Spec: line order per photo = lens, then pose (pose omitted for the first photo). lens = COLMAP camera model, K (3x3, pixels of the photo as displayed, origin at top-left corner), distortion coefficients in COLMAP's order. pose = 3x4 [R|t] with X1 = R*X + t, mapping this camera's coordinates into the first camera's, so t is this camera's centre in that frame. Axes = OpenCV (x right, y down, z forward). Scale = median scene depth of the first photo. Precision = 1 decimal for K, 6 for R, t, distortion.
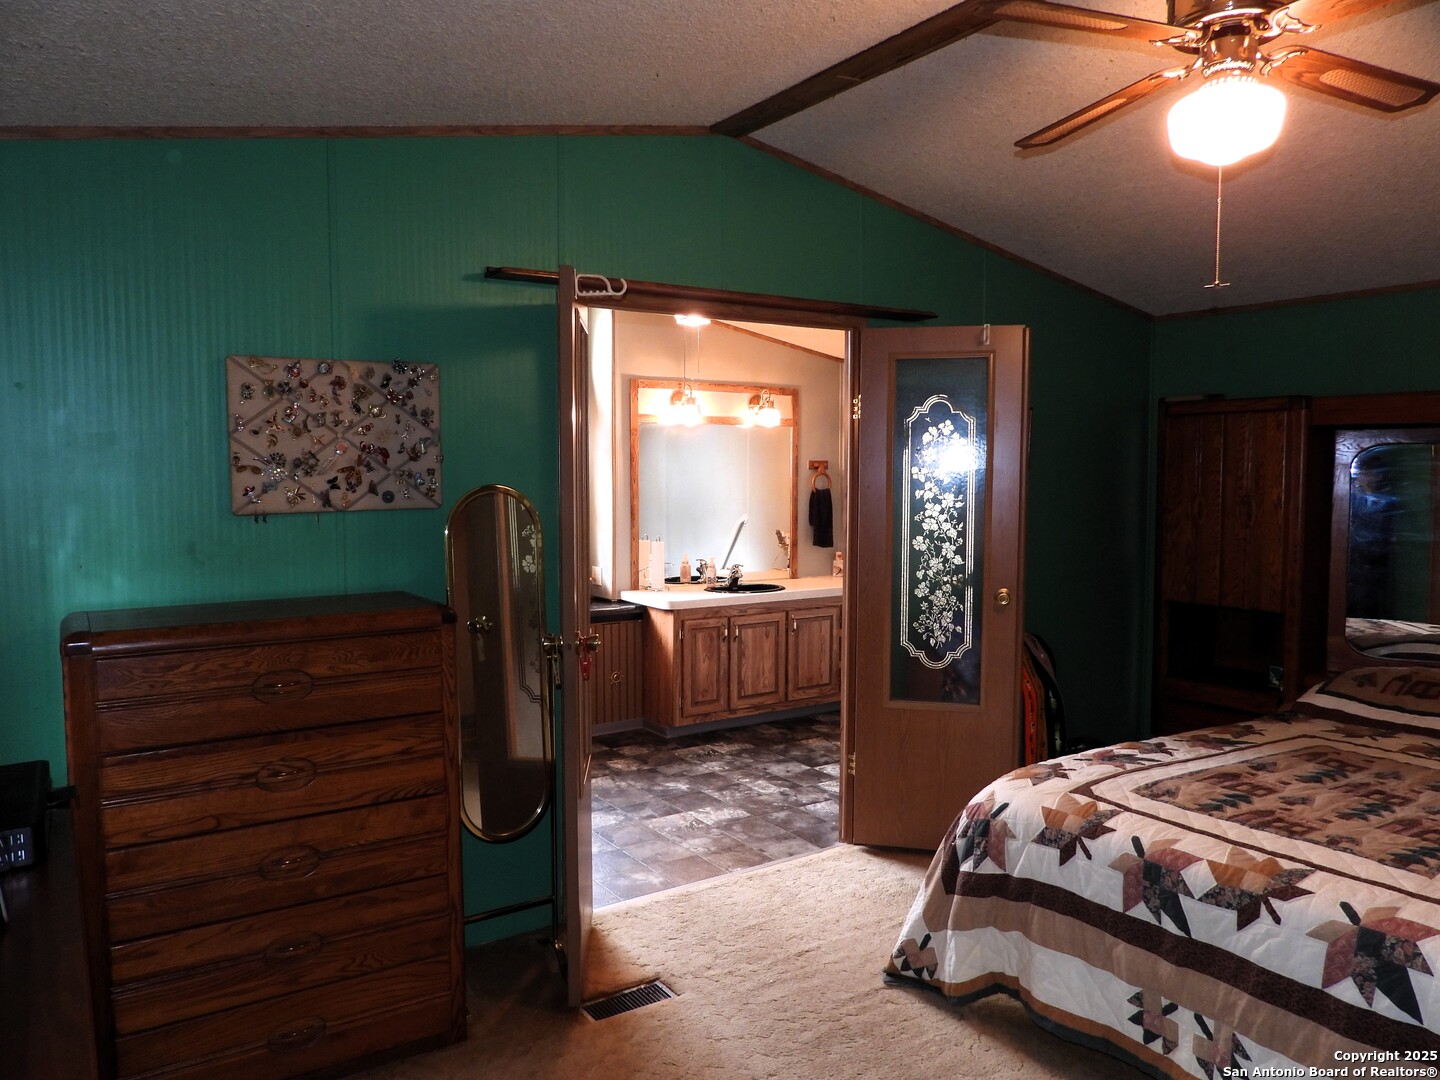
lens RADIAL K [[1033.1, 0, 720.0], [0, 1033.1, 540.0], [0, 0, 1]] dist [-0.017306, 0.005391]
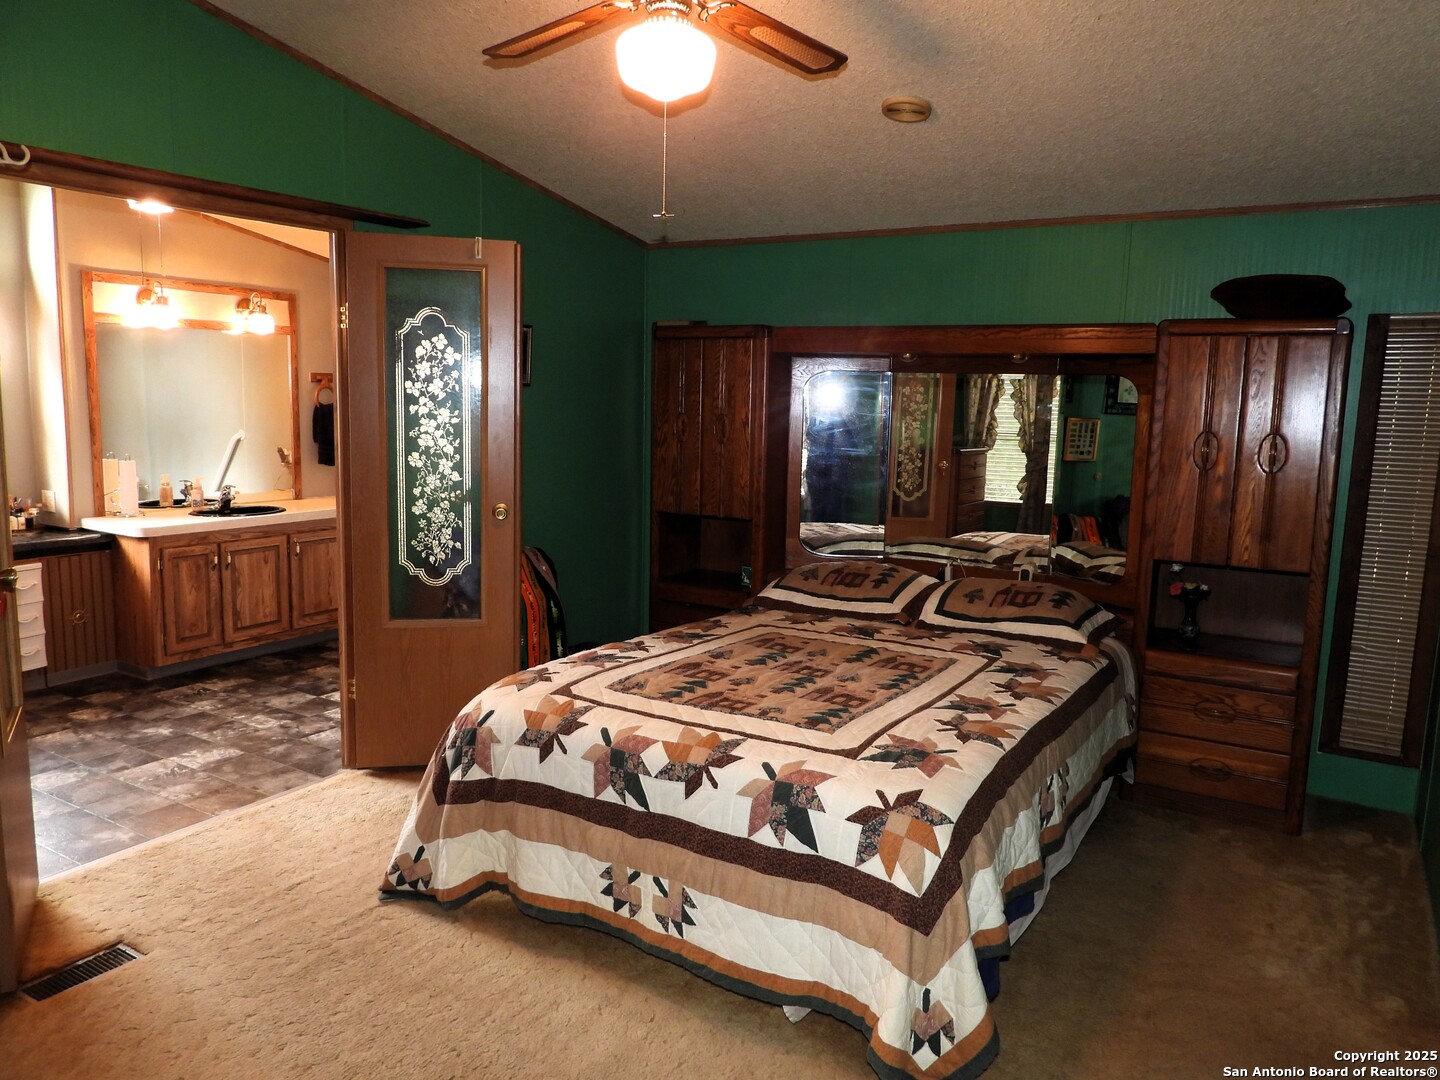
lens RADIAL K [[1033.1, 0, 720.0], [0, 1033.1, 540.0], [0, 0, 1]] dist [-0.017306, 0.005391]
pose [[0.905164, -0.039138, 0.423256, 0.036389], [0.005721, 0.996783, 0.079937, 0.002605], [-0.425024, -0.069935, 0.902477, -0.011988]]
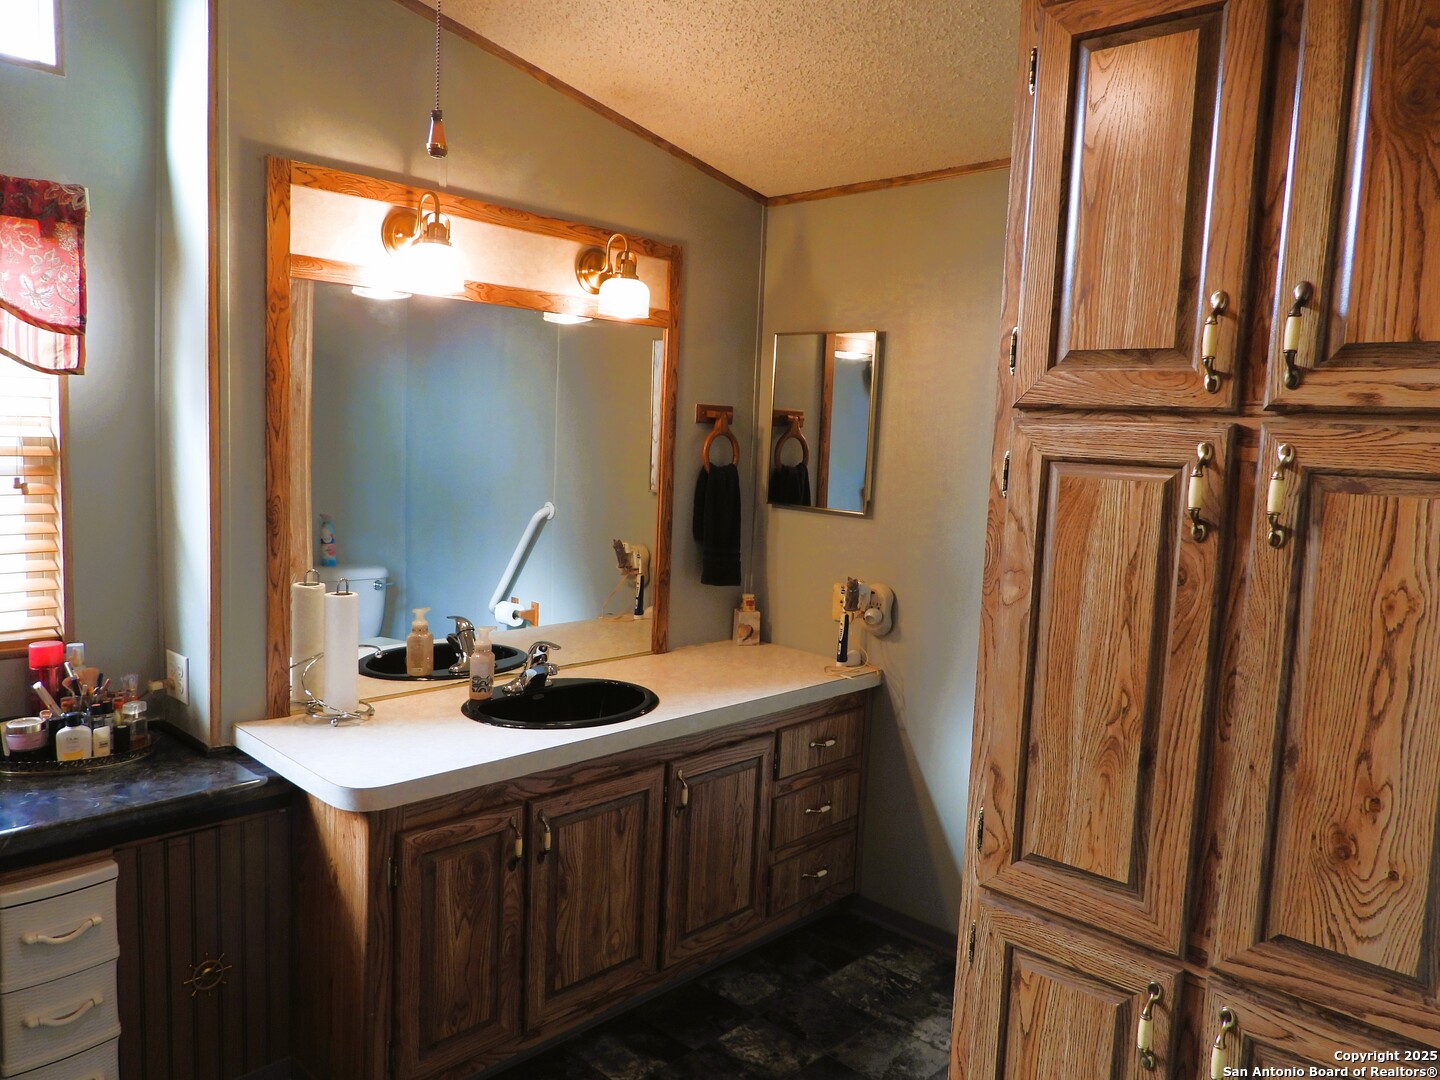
lens RADIAL K [[1033.1, 0, 720.0], [0, 1033.1, 540.0], [0, 0, 1]] dist [-0.017306, 0.005391]
pose [[0.976014, 0.017502, 0.217004, -0.008998], [-0.026132, 0.998975, 0.036960, -0.055520], [-0.216135, -0.041744, 0.975471, 0.909216]]
